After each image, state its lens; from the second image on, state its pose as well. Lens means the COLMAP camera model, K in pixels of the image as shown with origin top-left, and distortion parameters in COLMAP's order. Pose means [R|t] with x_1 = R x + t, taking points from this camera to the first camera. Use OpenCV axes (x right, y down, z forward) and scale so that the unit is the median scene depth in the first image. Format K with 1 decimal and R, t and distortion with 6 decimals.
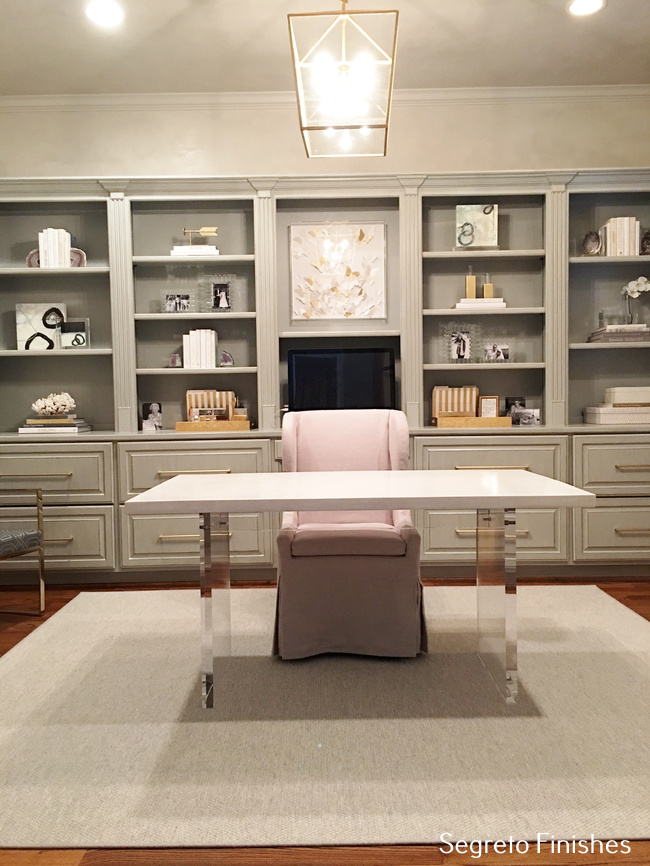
lens RADIAL K [[731.4, 0, 325.0], [0, 731.4, 433.0], [0, 0, 1]] dist [0.072737, -0.093297]
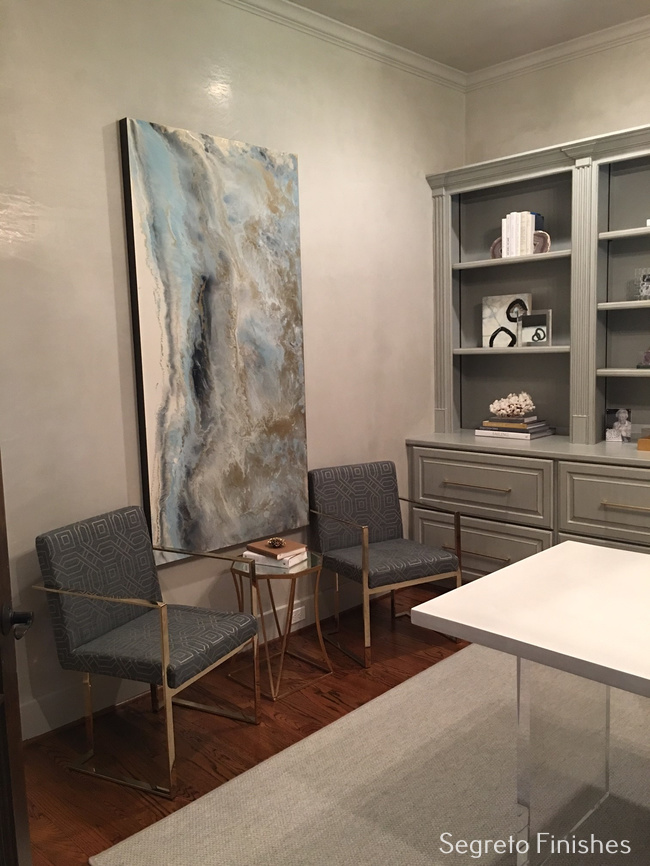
lens RADIAL K [[731.4, 0, 325.0], [0, 731.4, 433.0], [0, 0, 1]] dist [0.072737, -0.093297]
pose [[0.714958, 0.075483, -0.695081, 0.109641], [-0.013273, 0.995441, 0.094448, -0.089781], [0.699041, -0.058300, 0.712701, 0.179665]]
